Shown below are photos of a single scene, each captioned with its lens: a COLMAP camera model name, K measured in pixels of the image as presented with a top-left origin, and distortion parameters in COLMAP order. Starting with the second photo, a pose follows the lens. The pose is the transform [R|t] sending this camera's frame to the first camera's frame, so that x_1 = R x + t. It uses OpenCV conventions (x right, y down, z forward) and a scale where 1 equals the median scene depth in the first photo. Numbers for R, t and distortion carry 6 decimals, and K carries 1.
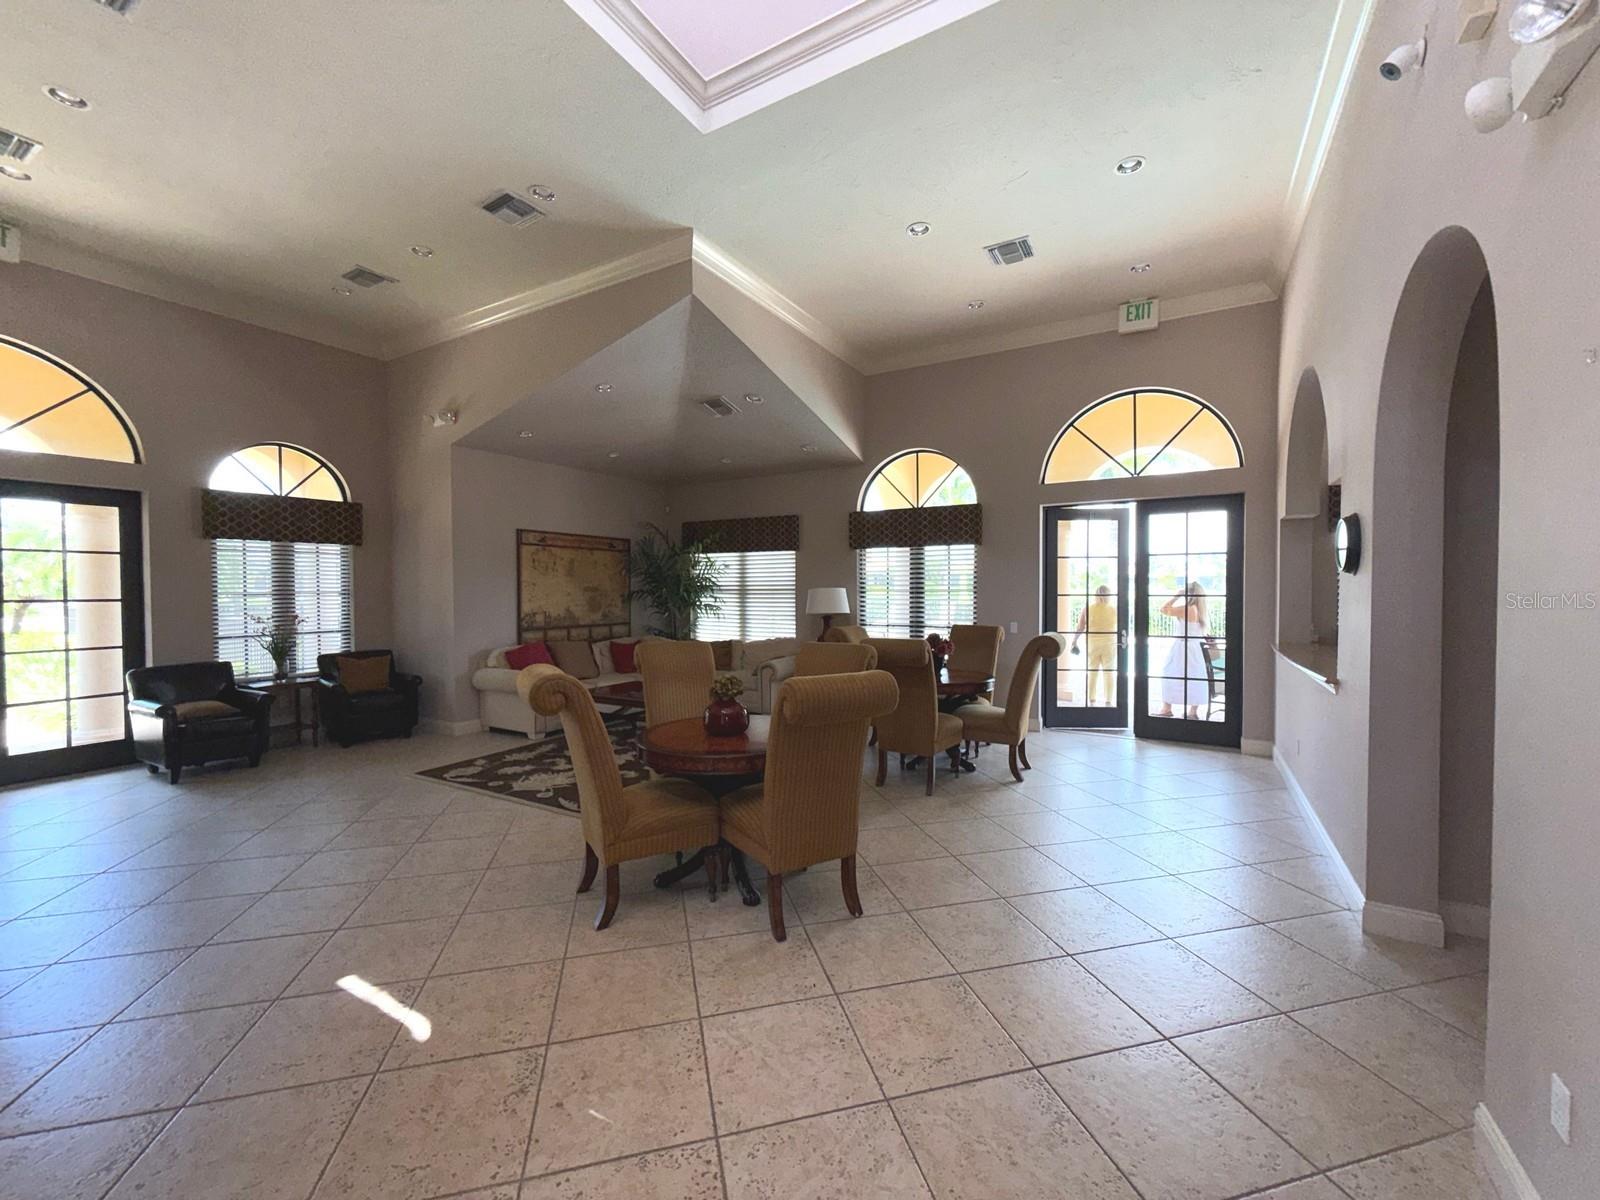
lens RADIAL K [[636.8, 0, 804.4], [0, 636.8, 602.4], [0, 0, 1]] dist [0.000737, 0.000108]
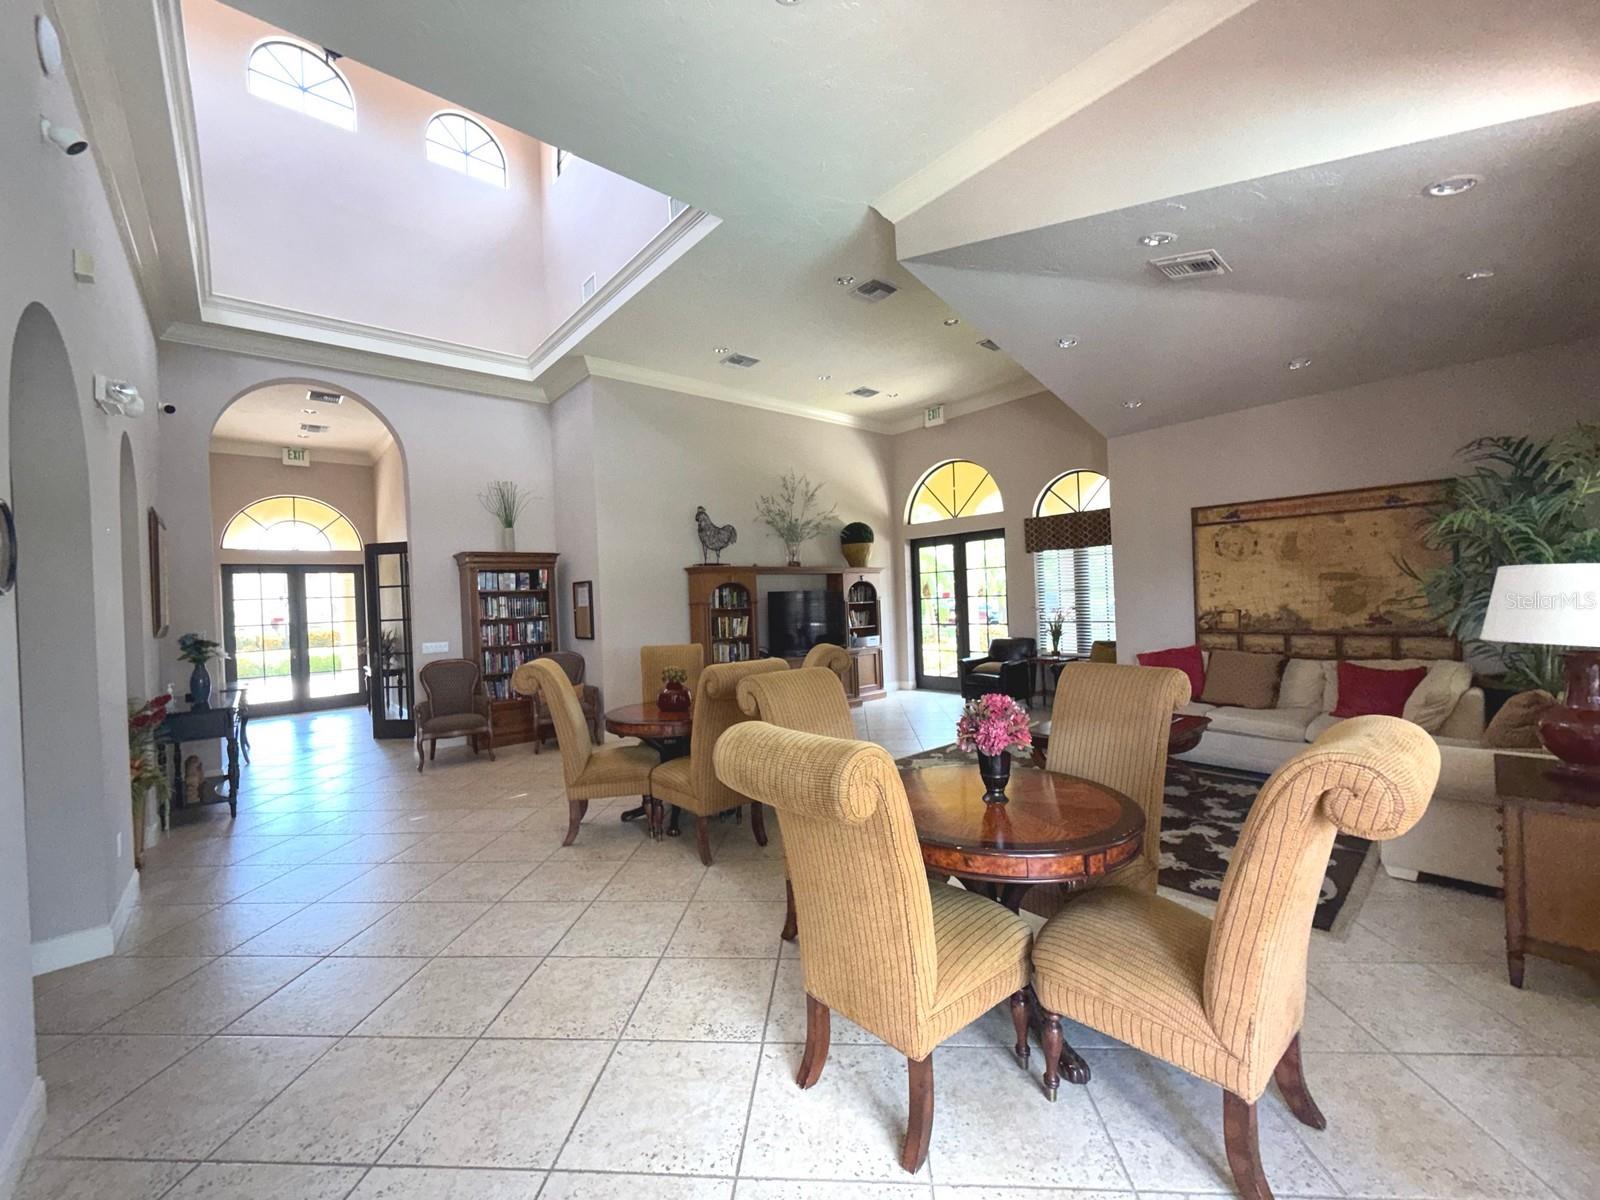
lens RADIAL K [[636.8, 0, 801.9], [0, 636.8, 596.9], [0, 0, 1]] dist [0.000737, 0.000108]
pose [[-0.308885, 0.017561, -0.950937, 0.470395], [0.025300, 0.999627, 0.010242, -0.021800], [0.950763, -0.020895, -0.309215, 0.744705]]
